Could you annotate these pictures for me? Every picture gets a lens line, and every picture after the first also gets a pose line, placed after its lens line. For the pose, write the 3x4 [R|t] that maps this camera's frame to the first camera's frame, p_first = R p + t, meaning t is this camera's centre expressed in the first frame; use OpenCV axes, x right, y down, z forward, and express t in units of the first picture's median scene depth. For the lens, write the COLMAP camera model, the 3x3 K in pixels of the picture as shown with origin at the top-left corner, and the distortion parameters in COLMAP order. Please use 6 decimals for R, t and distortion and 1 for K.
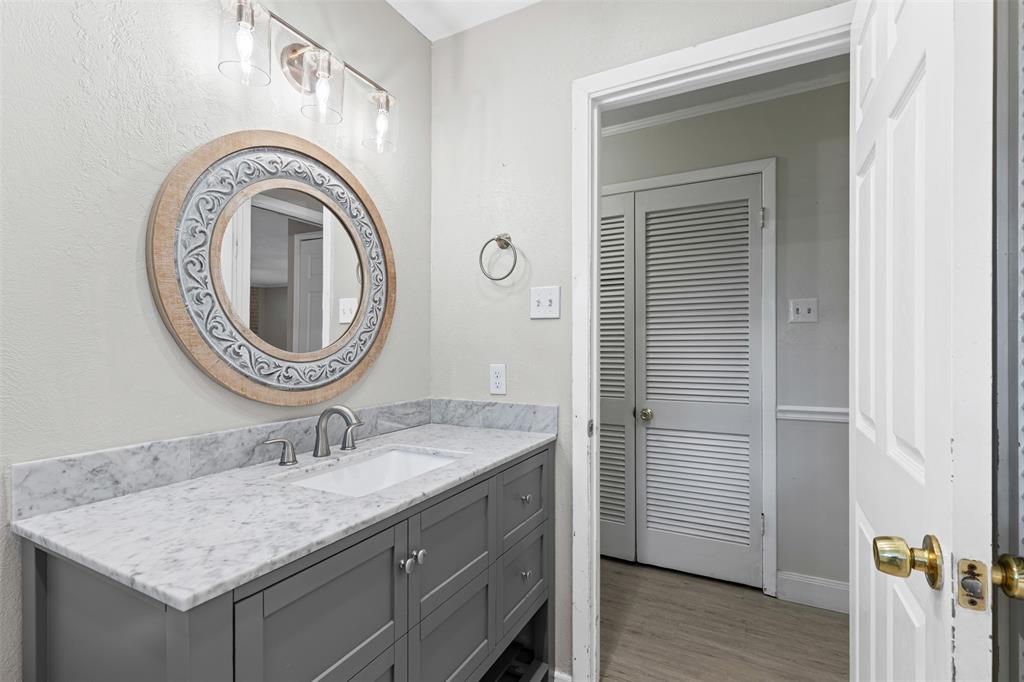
lens RADIAL K [[461.0, 0, 515.3], [0, 461.0, 341.0], [0, 0, 1]] dist [0.008505, -0.001788]
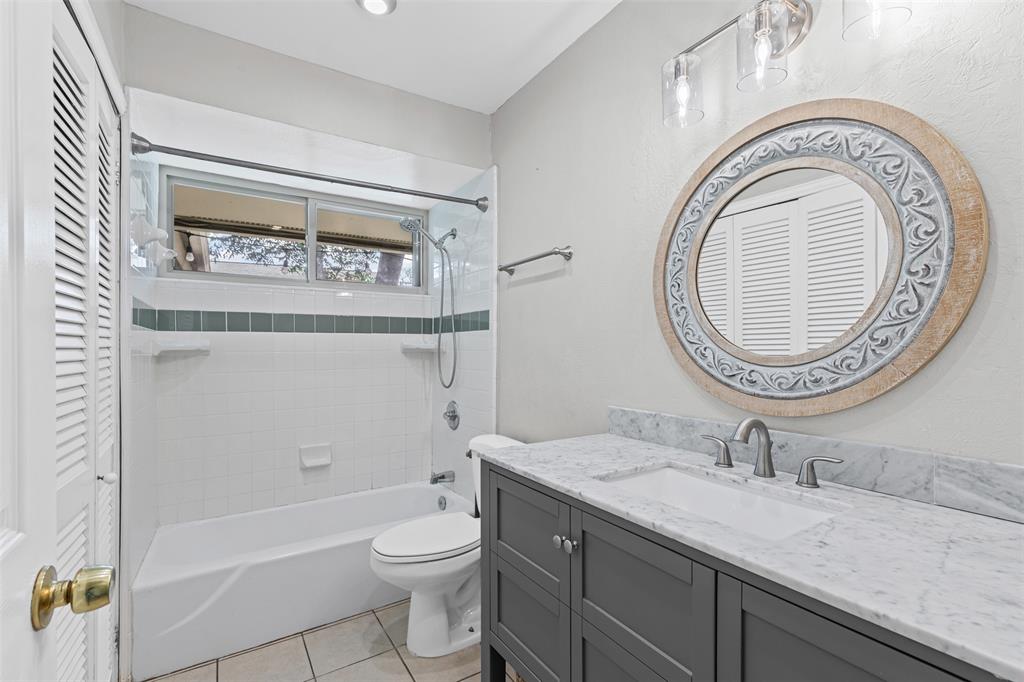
lens RADIAL K [[461.0, 0, 512.8], [0, 461.0, 347.7], [0, 0, 1]] dist [0.008505, -0.001788]
pose [[-0.488072, -0.000900, -0.872803, 0.612181], [0.007406, 0.999959, -0.005173, 0.011599], [0.872772, -0.008989, -0.488045, 1.101776]]
